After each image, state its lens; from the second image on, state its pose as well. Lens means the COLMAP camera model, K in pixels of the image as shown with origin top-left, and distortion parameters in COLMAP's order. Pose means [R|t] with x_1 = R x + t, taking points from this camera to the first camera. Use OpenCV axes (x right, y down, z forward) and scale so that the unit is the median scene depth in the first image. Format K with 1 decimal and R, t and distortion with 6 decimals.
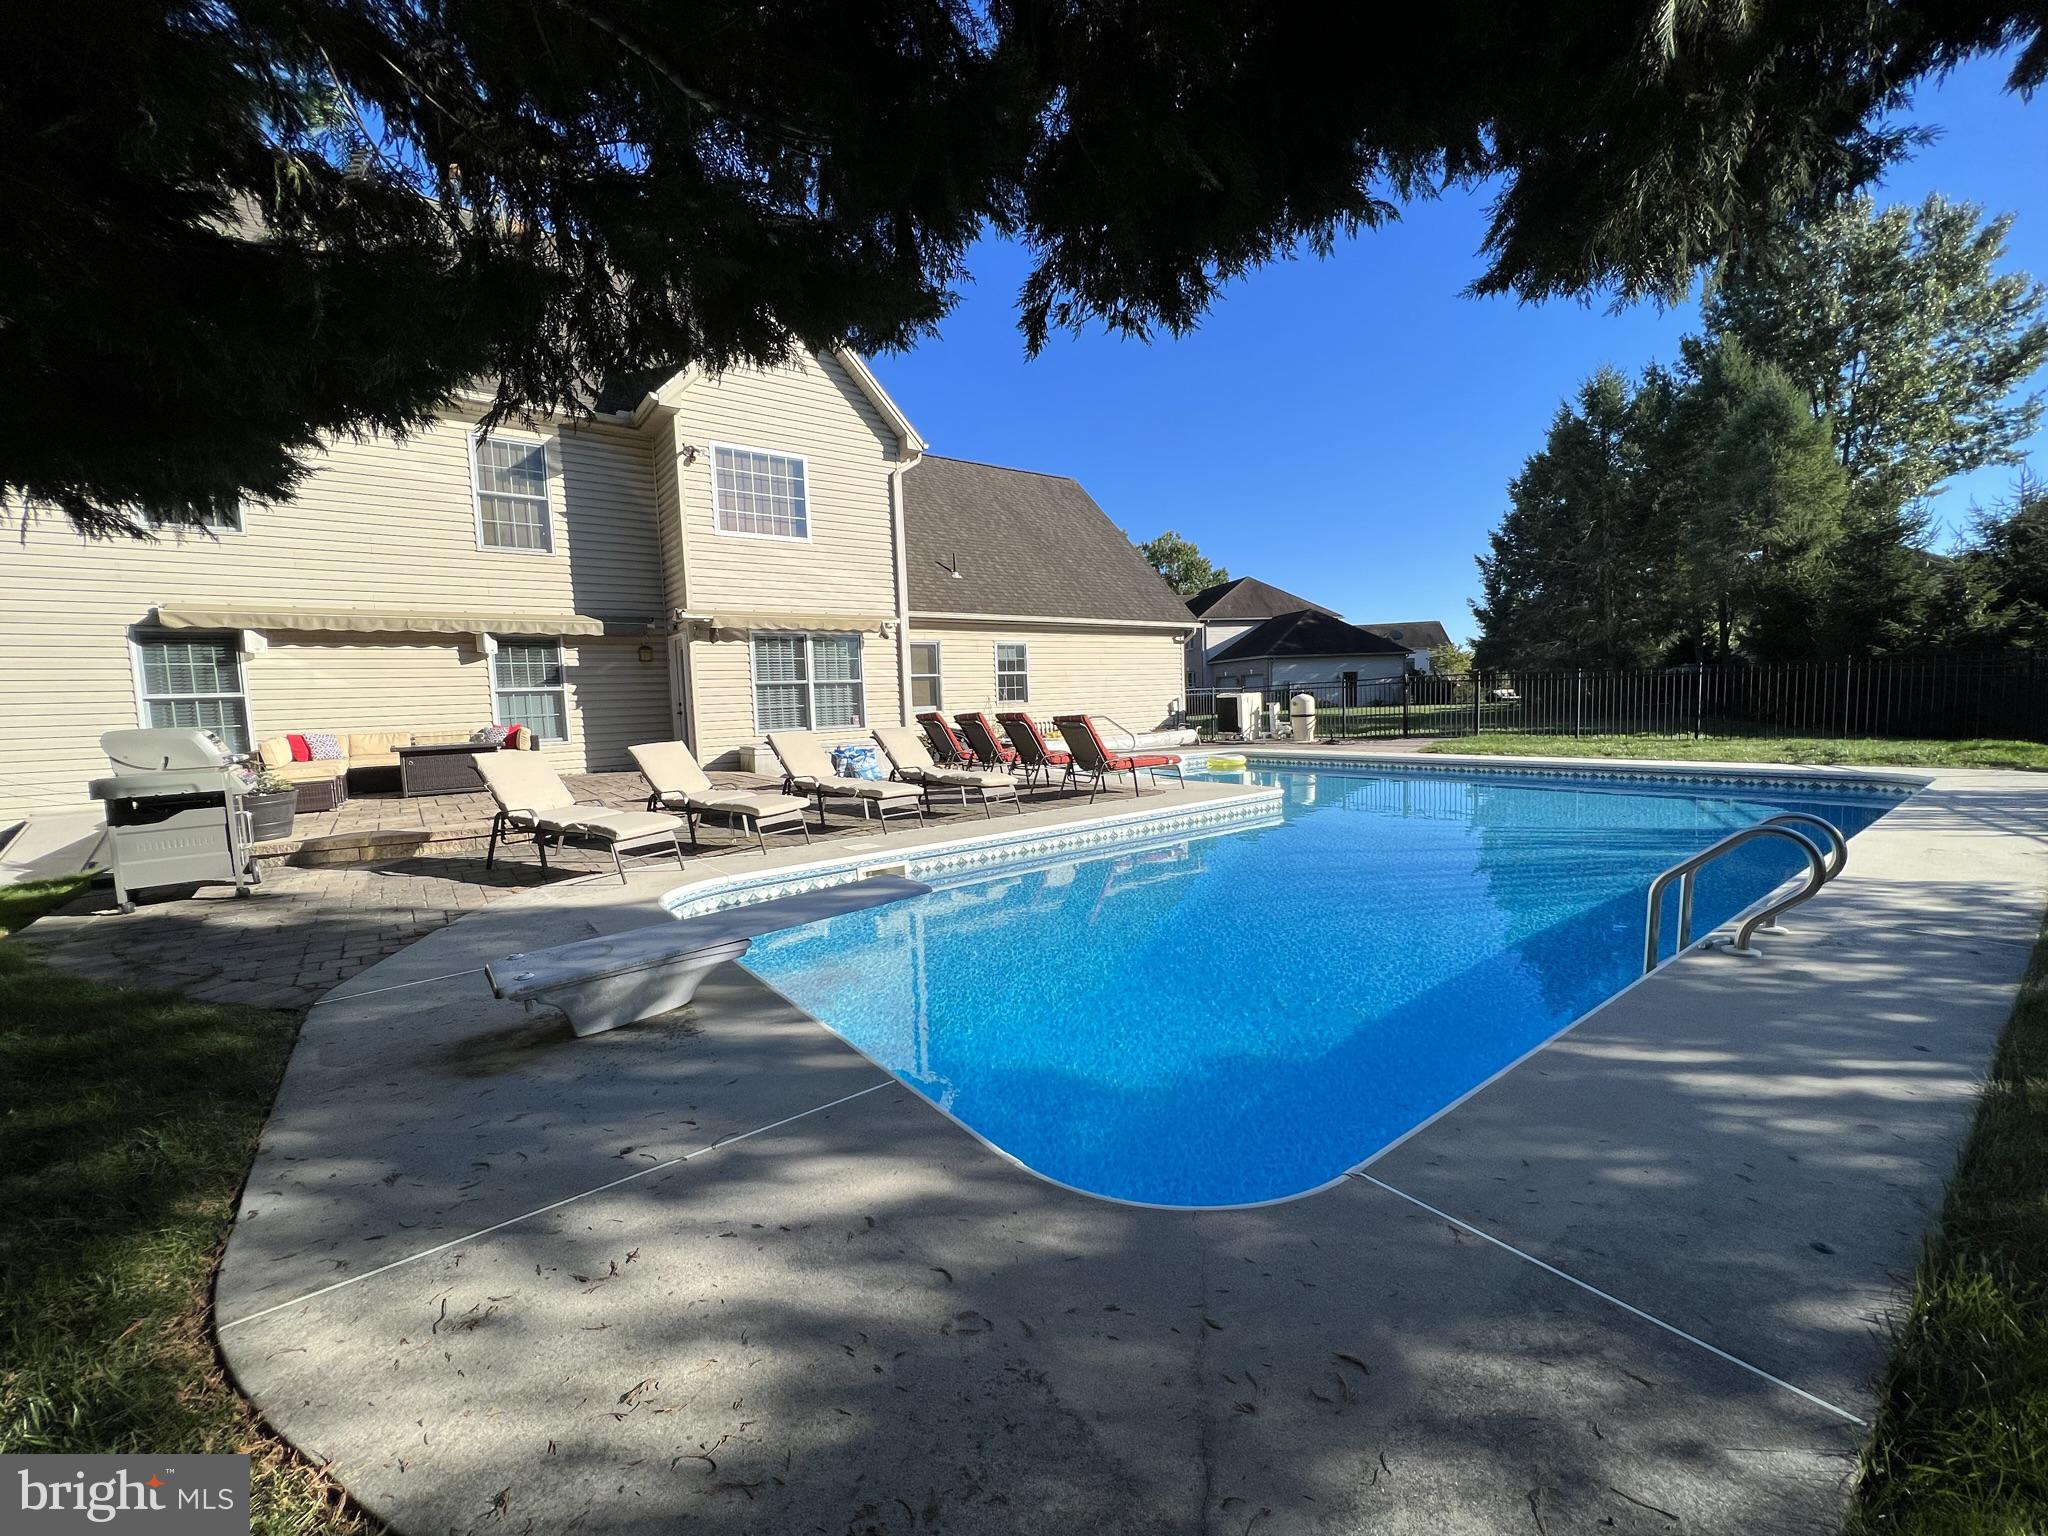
lens RADIAL K [[815.9, 0, 1010.9], [0, 815.9, 771.3], [0, 0, 1]] dist [-0.001144, -0.000307]
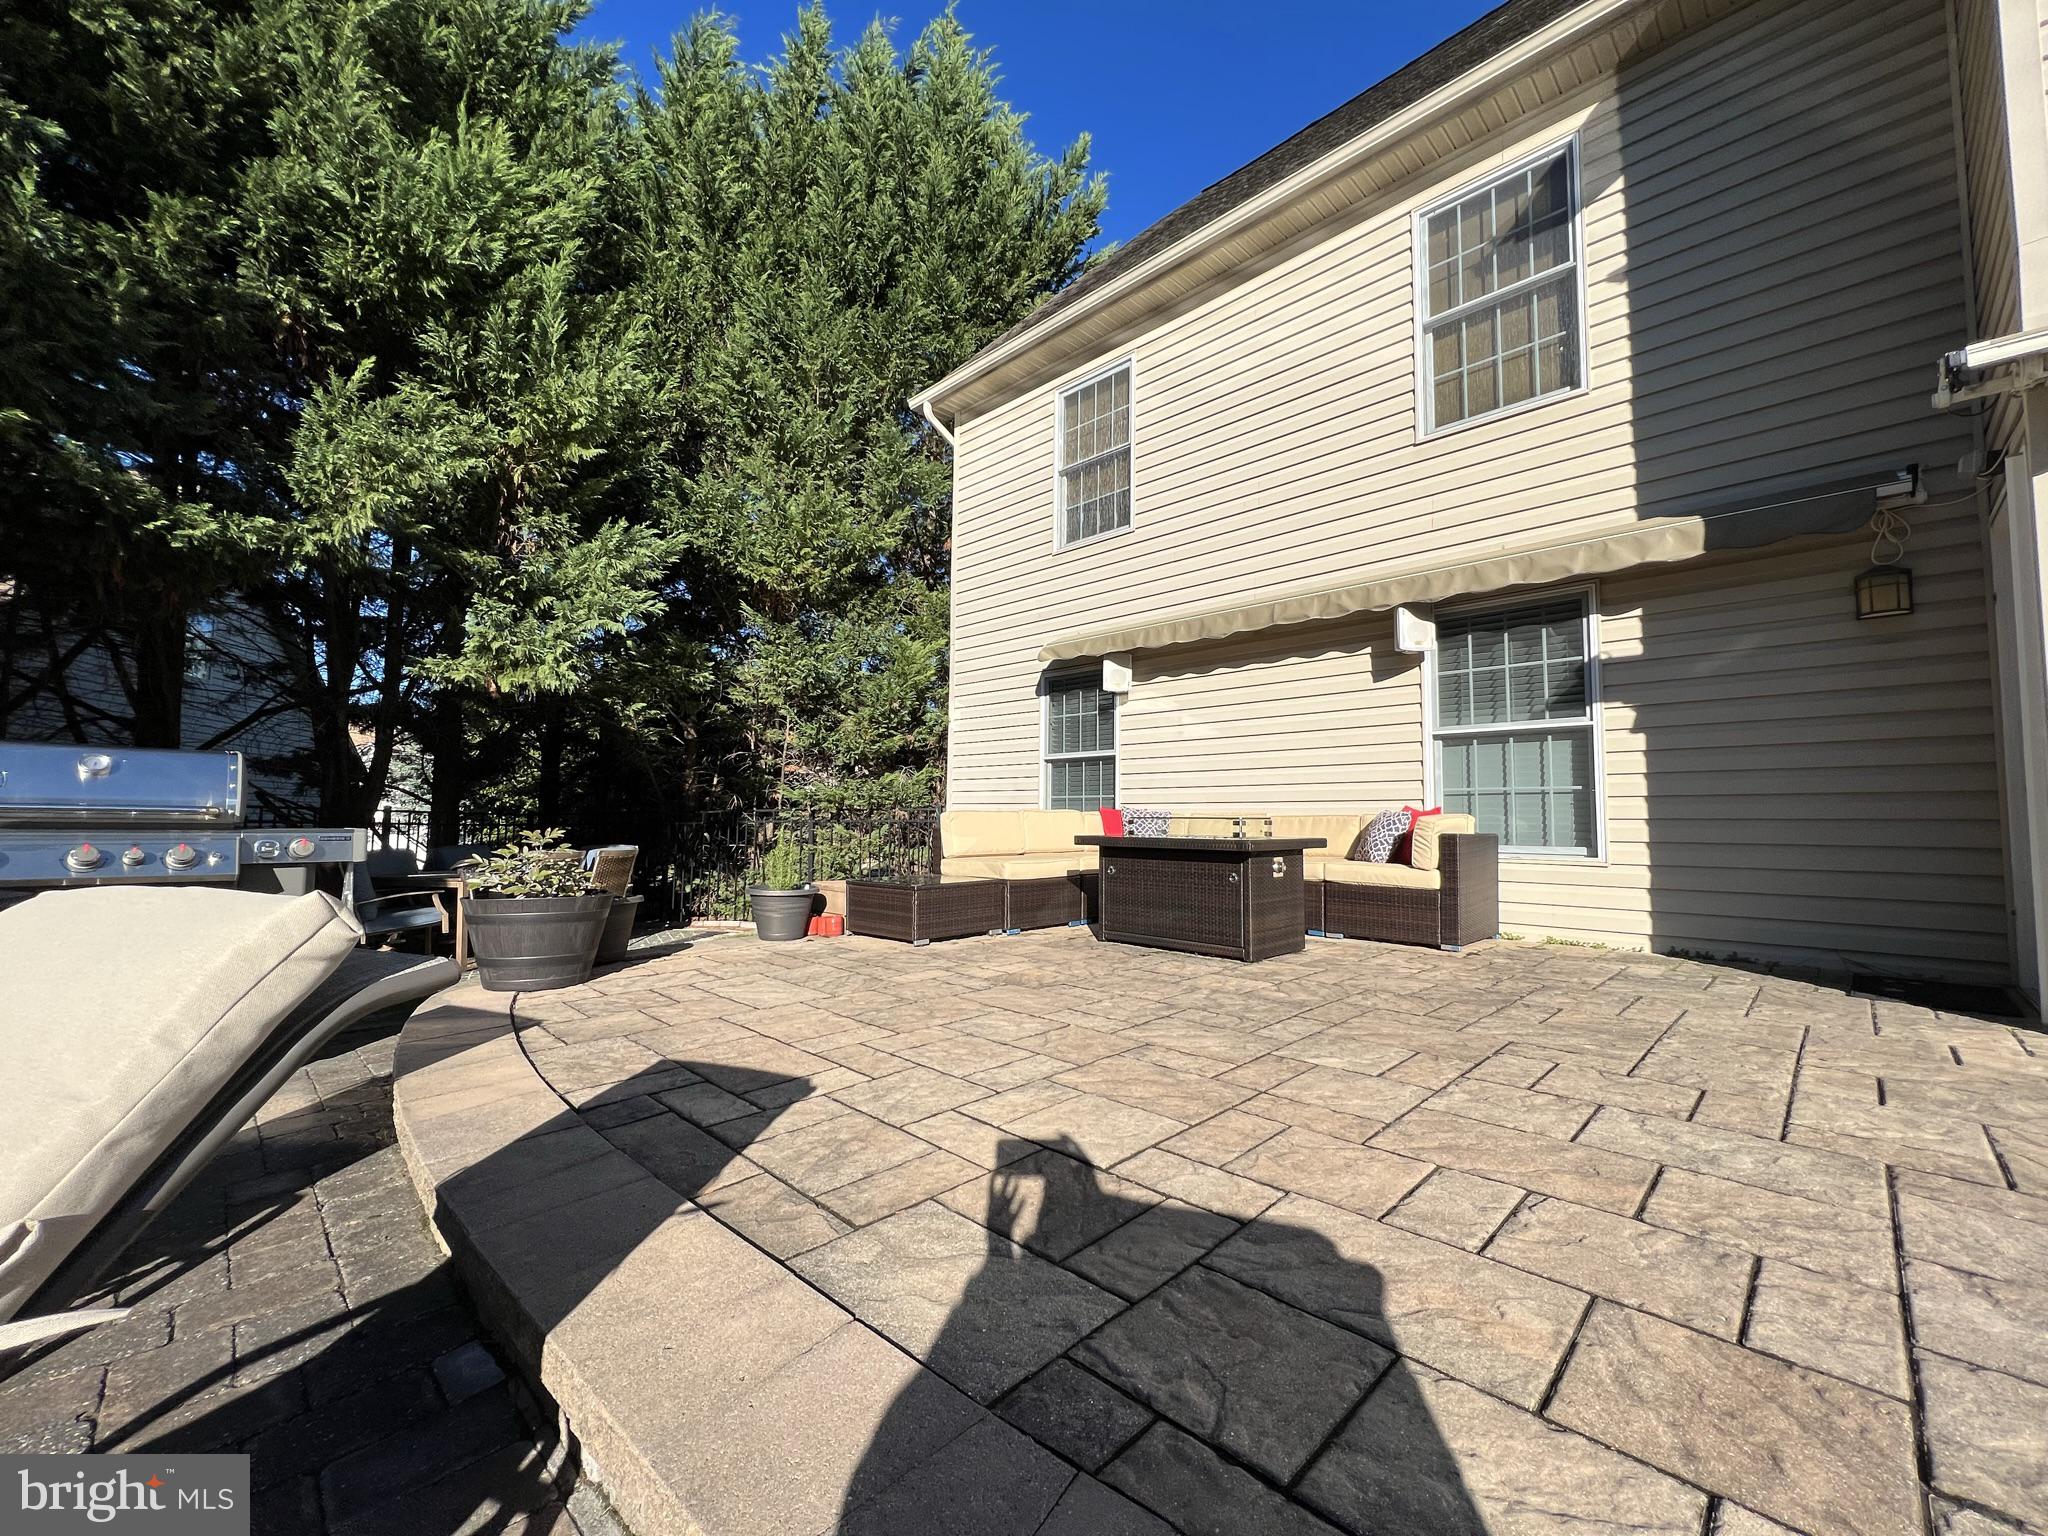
lens RADIAL K [[825.2, 0, 1028.5], [0, 825.2, 756.6], [0, 0, 1]] dist [0.010227, -0.000225]
pose [[0.145242, -0.038436, -0.988649, -0.201041], [-0.102504, 0.993283, -0.053675, -0.036140], [0.984072, 0.109137, 0.140327, 0.684649]]
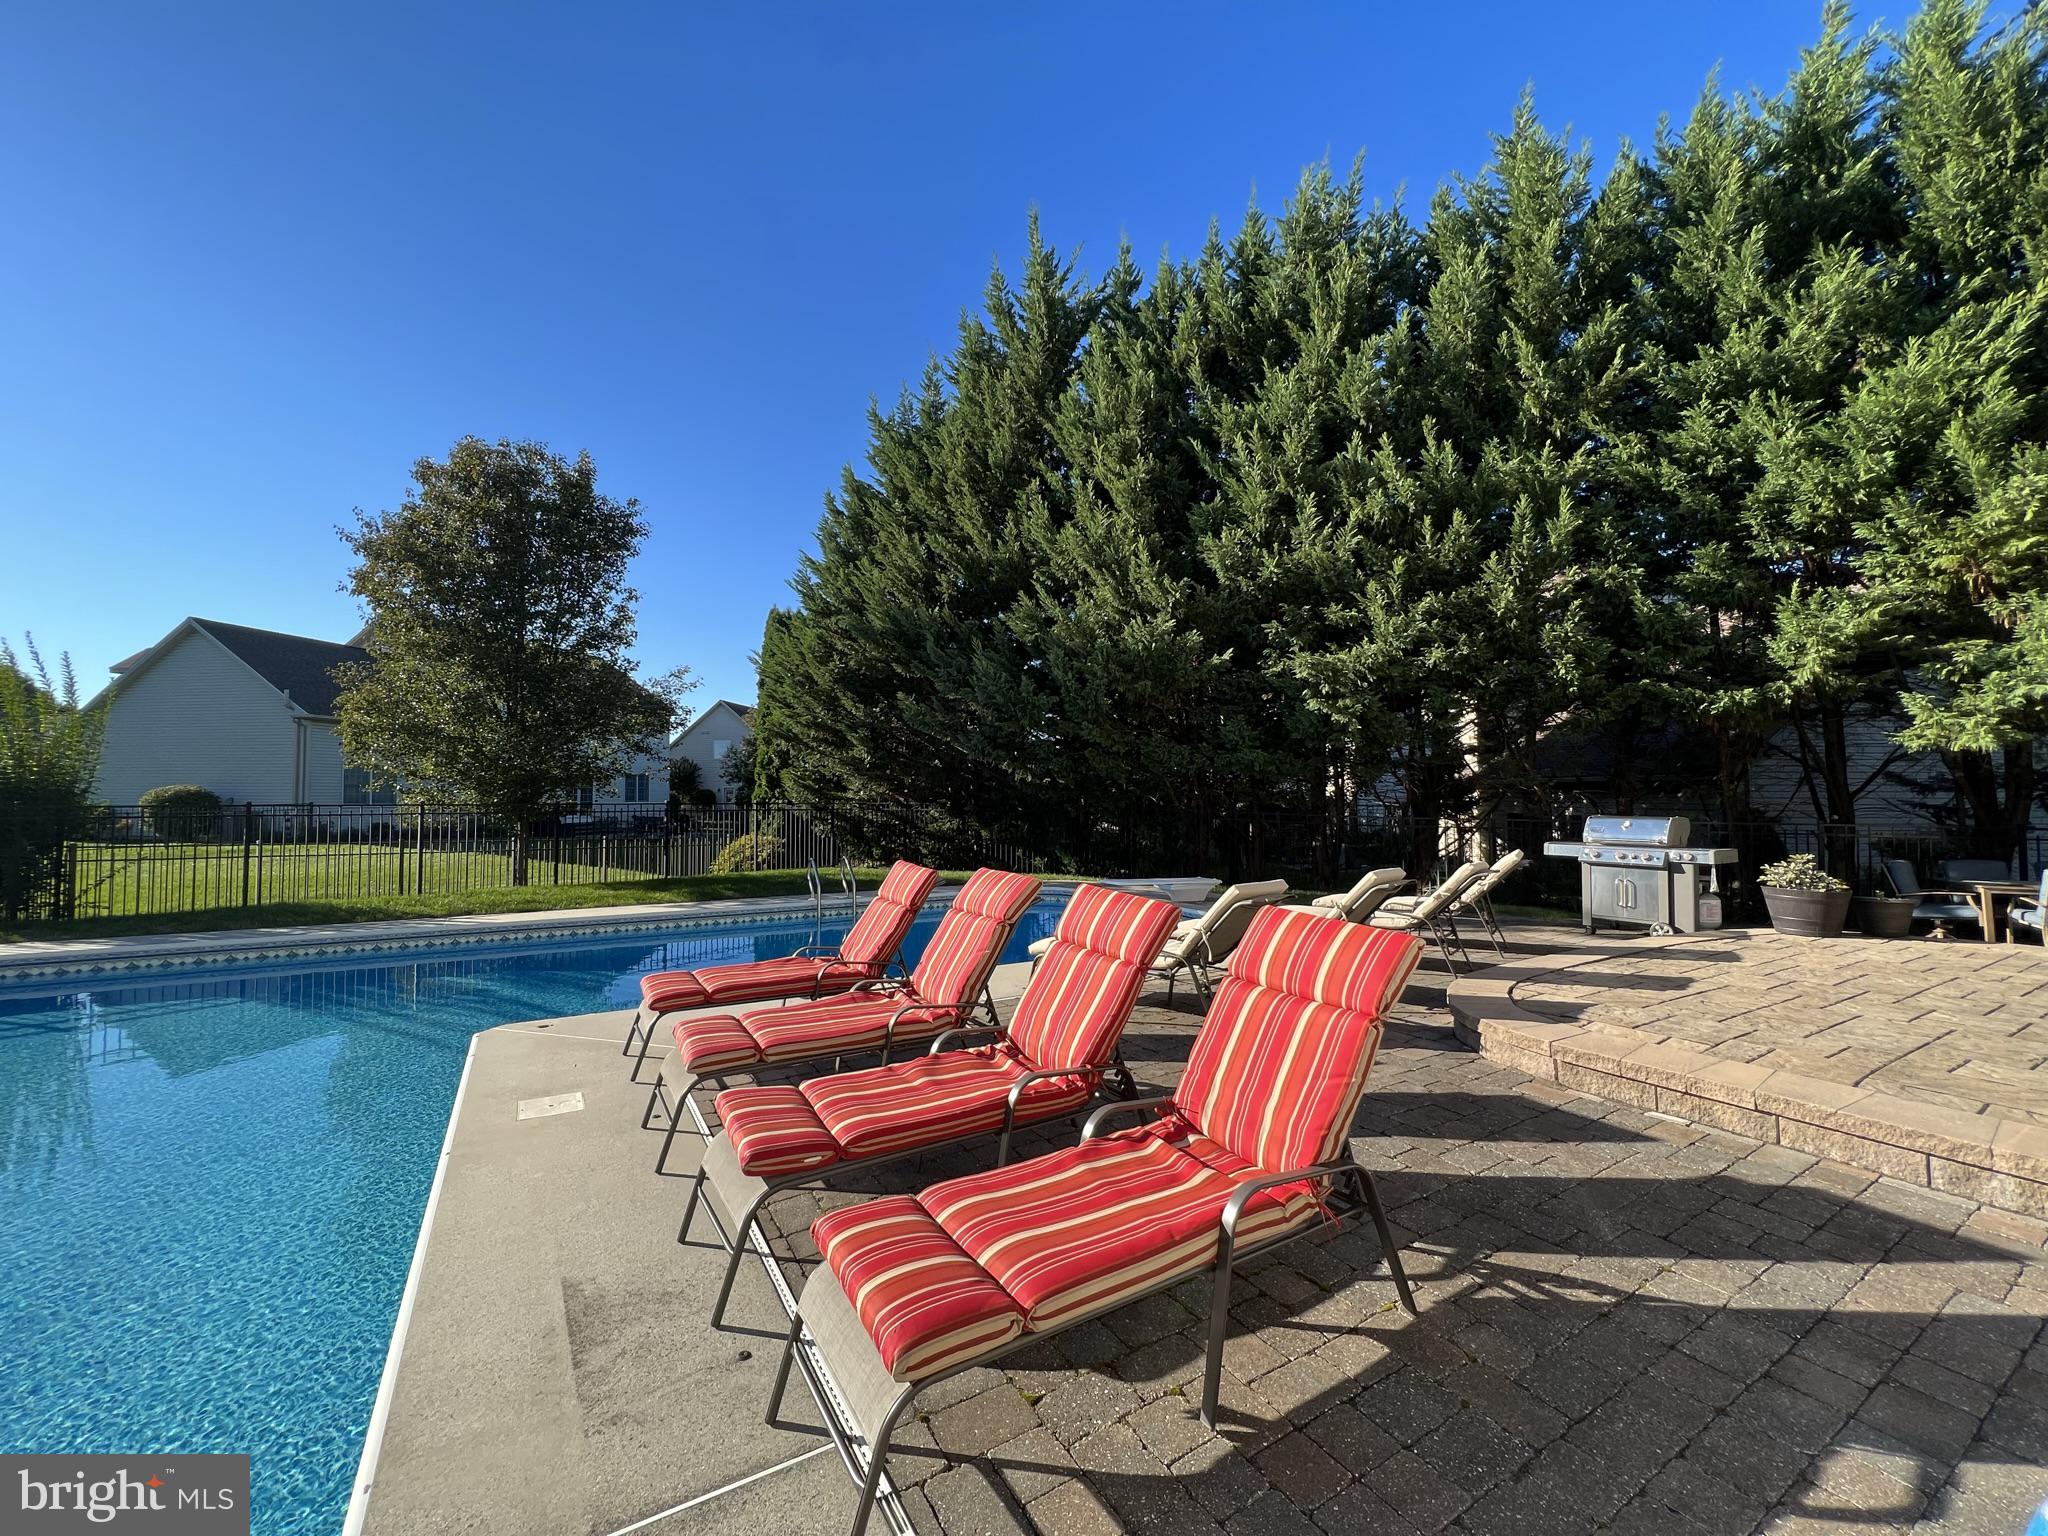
lens RADIAL K [[828.5, 0, 968.4], [0, 828.5, 773.9], [0, 0, 1]] dist [-0.000536, -0.000355]
pose [[-0.990772, 0.042354, 0.128753, -0.021428], [0.050089, 0.997091, 0.057446, -0.127976], [-0.125946, 0.063365, -0.990011, 1.206130]]
